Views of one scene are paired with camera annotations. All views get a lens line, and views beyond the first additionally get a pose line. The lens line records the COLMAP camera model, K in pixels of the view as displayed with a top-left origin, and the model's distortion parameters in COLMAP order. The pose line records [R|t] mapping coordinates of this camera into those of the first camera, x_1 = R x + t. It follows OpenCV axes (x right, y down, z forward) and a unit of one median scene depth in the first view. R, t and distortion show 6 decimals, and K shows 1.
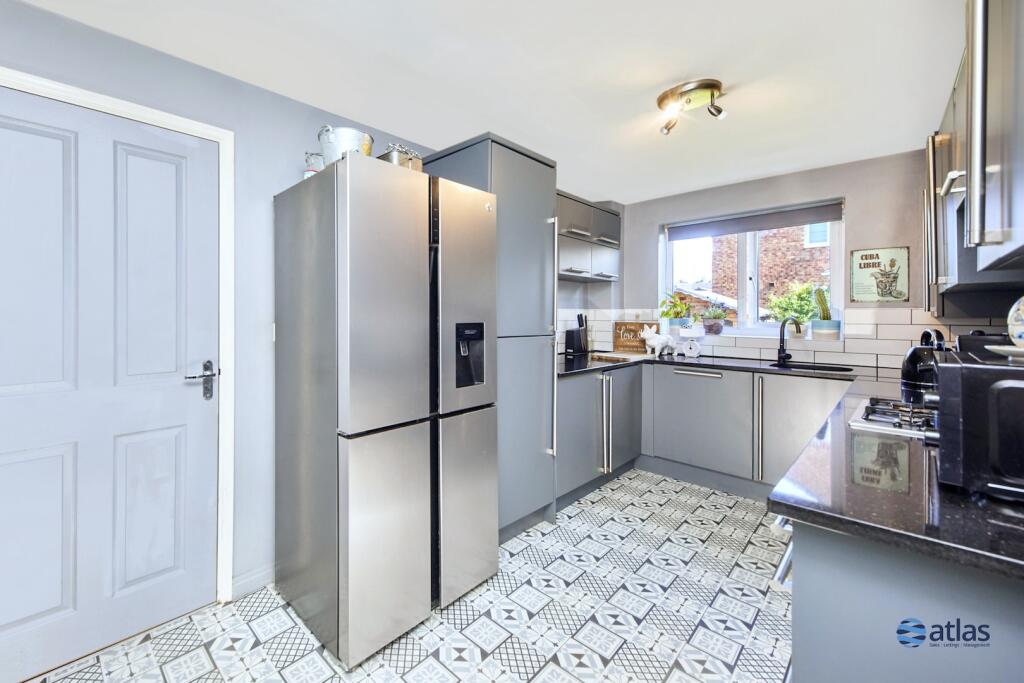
lens RADIAL K [[414.1, 0, 511.7], [0, 414.1, 316.3], [0, 0, 1]] dist [-0.032823, -0.000005]
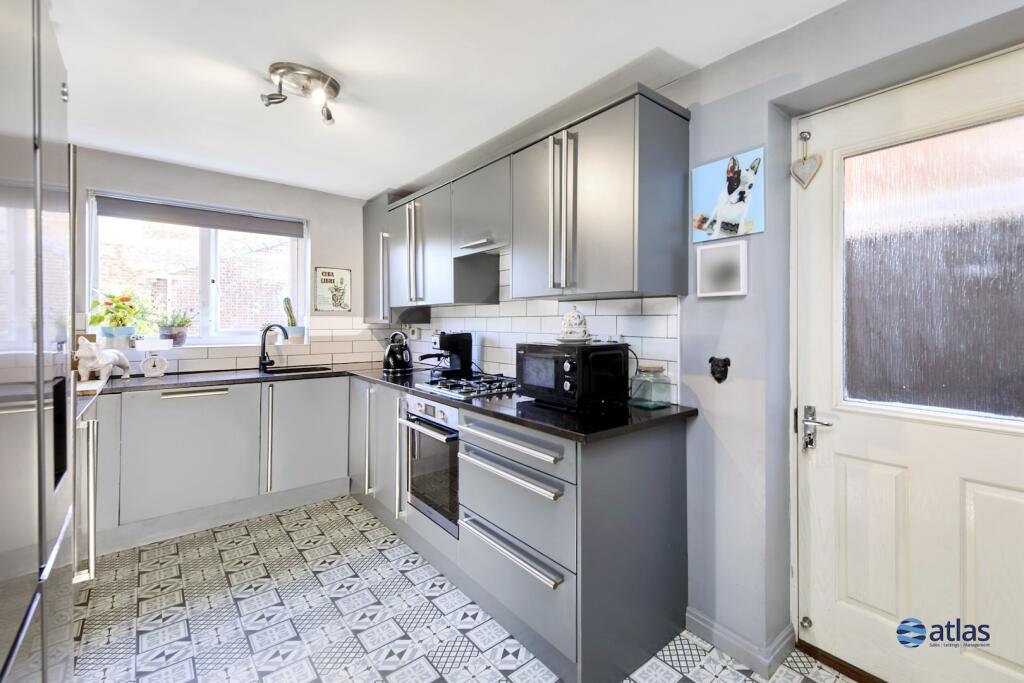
lens RADIAL K [[425.4, 0, 511.5], [0, 425.4, 322.8], [0, 0, 1]] dist [-0.000076, -0.000194]
pose [[0.136647, -0.004331, 0.990610, -0.300771], [0.000358, 0.999991, 0.004323, -0.005752], [-0.990620, -0.000236, 0.136647, 0.273795]]
